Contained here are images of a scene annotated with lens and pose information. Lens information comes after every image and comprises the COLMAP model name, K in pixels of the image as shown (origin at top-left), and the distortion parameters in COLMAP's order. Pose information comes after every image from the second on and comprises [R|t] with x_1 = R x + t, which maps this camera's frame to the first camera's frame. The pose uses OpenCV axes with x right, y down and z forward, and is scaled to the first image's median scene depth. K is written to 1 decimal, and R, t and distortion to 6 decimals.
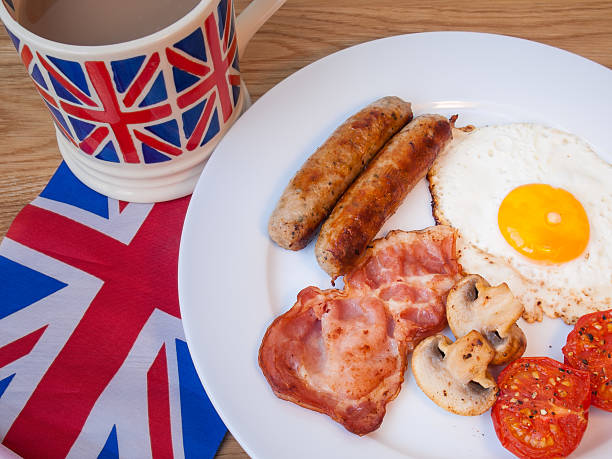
lens RADIAL K [[772.0, 0, 320.0], [0, 772.0, 229.4], [0, 0, 1]] dist [-0.036468, -0.025763]
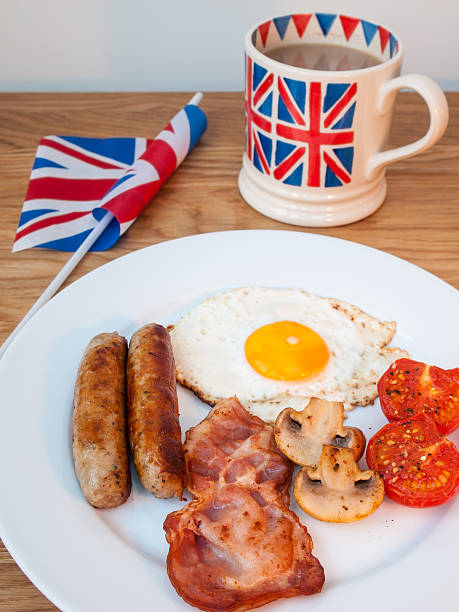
lens RADIAL K [[772.0, 0, 229.5], [0, 772.0, 306.0], [0, 0, 1]] dist [-0.036468, -0.025763]
pose [[0.721391, -0.456363, 0.520891, -0.325491], [0.598256, 0.789541, -0.136802, 0.044711], [-0.348834, 0.410313, 0.842590, 0.075876]]
